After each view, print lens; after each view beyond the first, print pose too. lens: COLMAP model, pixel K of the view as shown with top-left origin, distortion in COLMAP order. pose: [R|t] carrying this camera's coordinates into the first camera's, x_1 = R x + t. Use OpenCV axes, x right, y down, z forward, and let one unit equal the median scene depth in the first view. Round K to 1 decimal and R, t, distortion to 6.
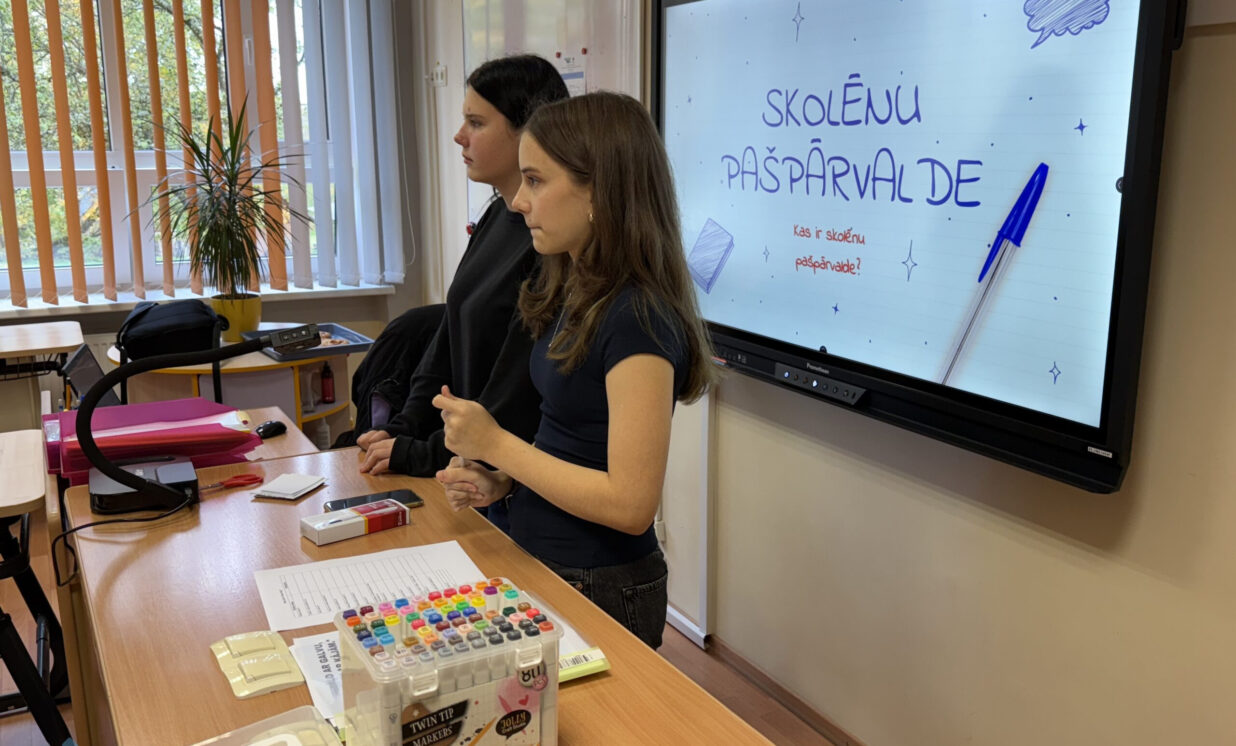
lens RADIAL K [[1055.1, 0, 641.2], [0, 1055.1, 366.8], [0, 0, 1]] dist [0.038269, 0.006739]
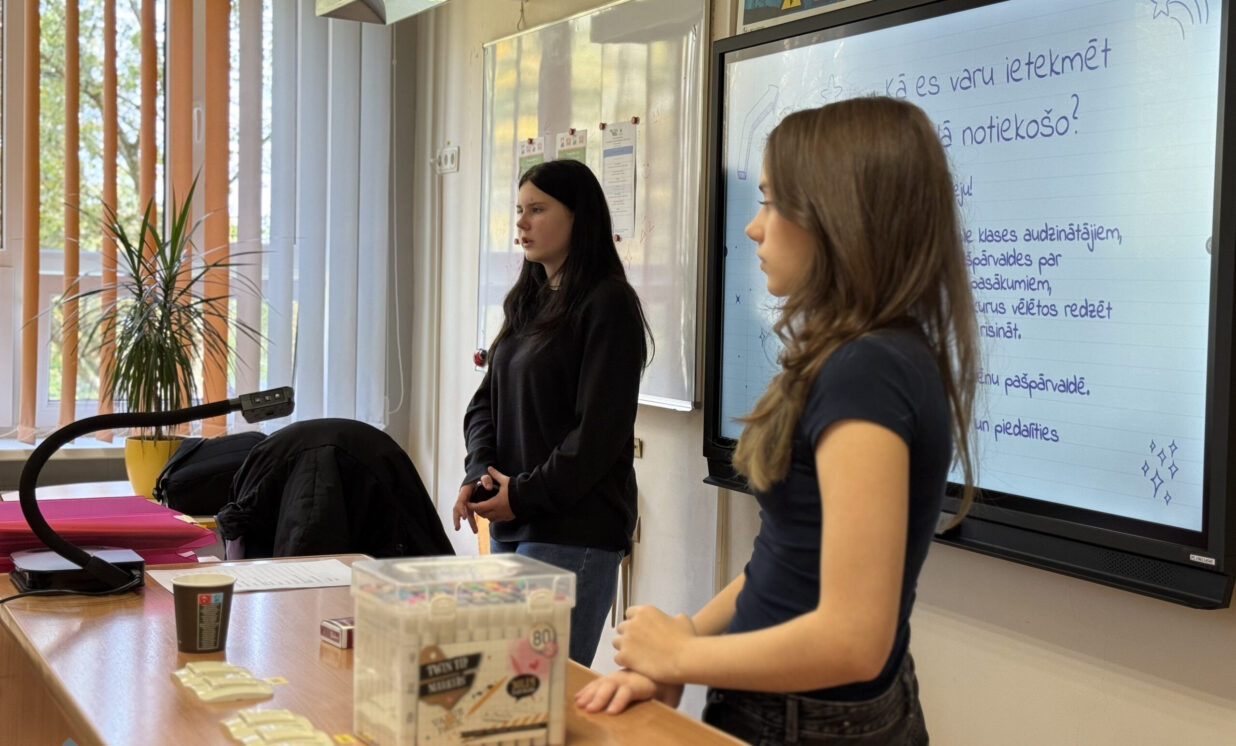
lens RADIAL K [[1688.0, 0, 610.3], [0, 1688.0, 383.0], [0, 0, 1]] dist [0.051302, 0.000000]
pose [[0.997104, 0.026509, -0.071279, 0.040438], [-0.037410, 0.987008, -0.156255, 0.164564], [0.066210, 0.158469, 0.985141, -0.364281]]
